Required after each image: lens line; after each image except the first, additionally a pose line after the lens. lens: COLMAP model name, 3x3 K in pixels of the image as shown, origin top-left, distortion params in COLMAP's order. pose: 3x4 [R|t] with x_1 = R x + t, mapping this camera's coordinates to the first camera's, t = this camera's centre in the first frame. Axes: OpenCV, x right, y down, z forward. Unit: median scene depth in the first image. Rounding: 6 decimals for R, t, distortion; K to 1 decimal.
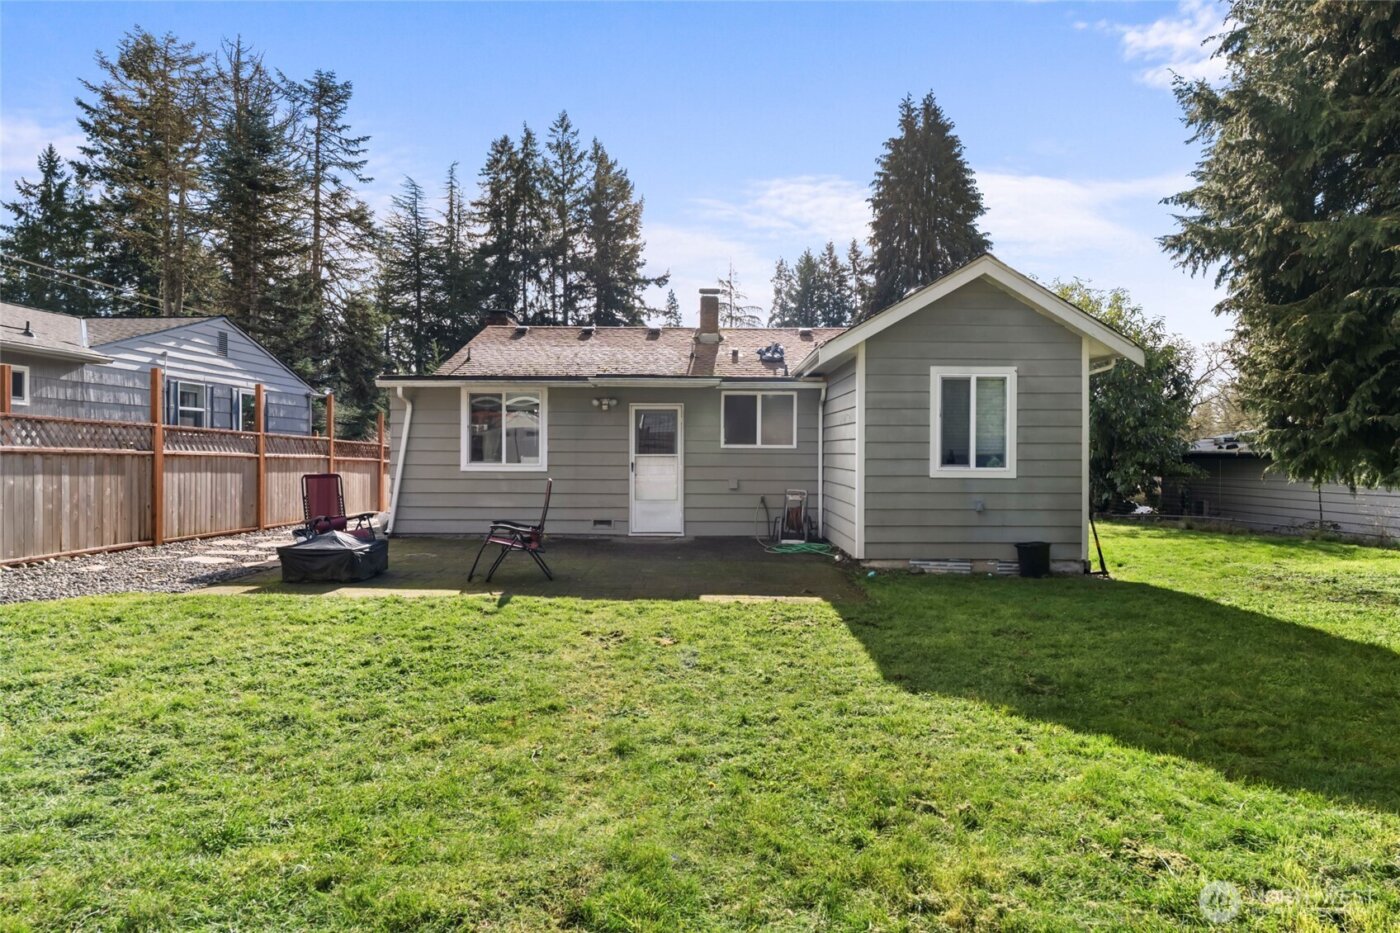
lens RADIAL K [[785.2, 0, 697.0], [0, 785.2, 461.3], [0, 0, 1]] dist [-0.001411, 0.001987]
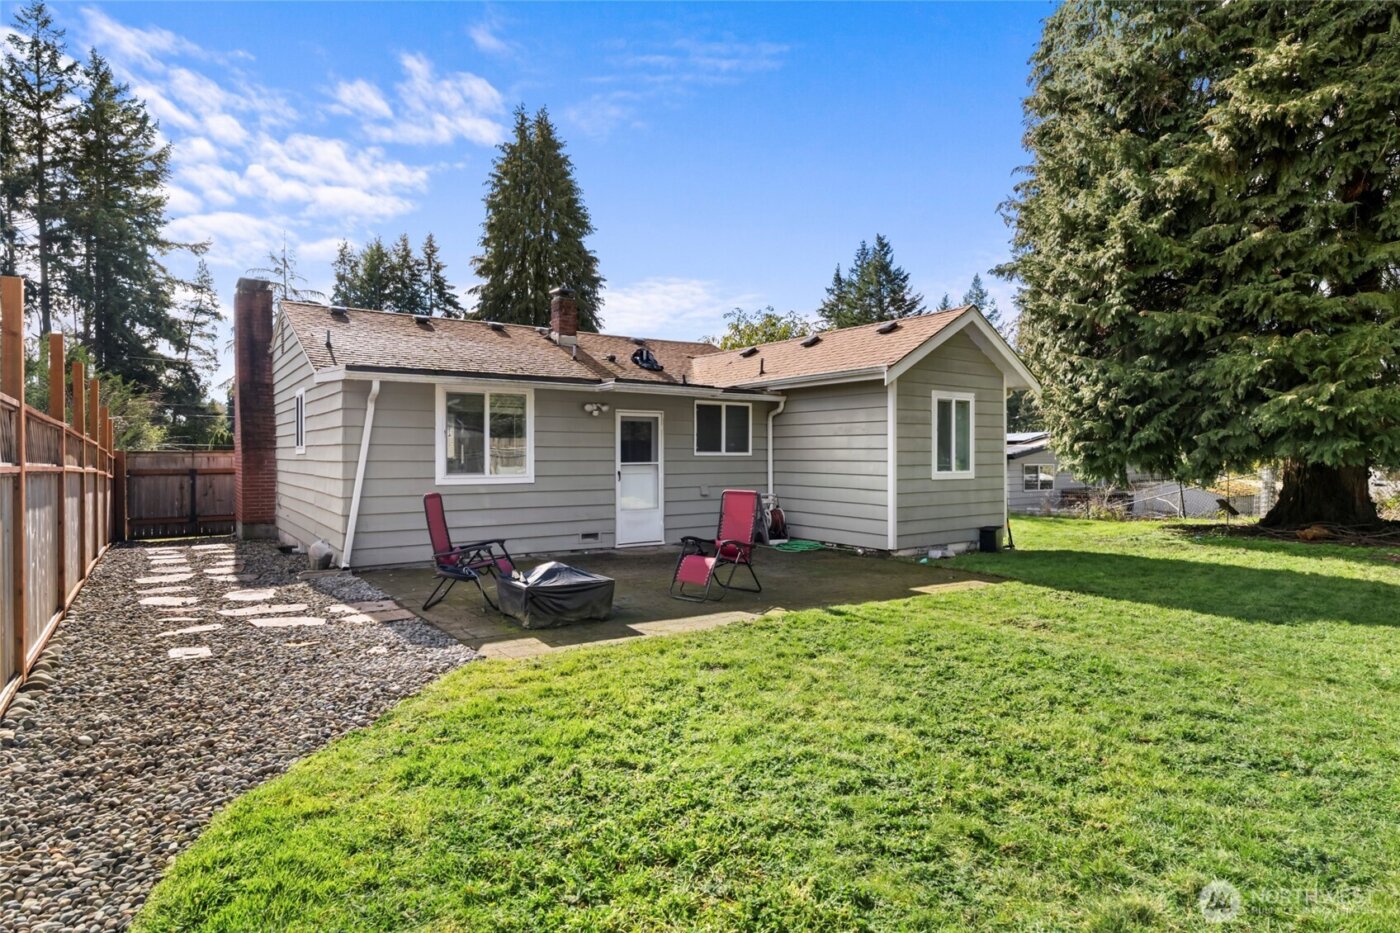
lens RADIAL K [[785.2, 0, 698.6], [0, 785.2, 464.1], [0, 0, 1]] dist [-0.001411, 0.001987]
pose [[0.810264, -0.011574, 0.585951, -0.149776], [0.010679, 0.999931, 0.004983, -0.002873], [-0.585968, 0.002220, 0.810331, 0.043545]]
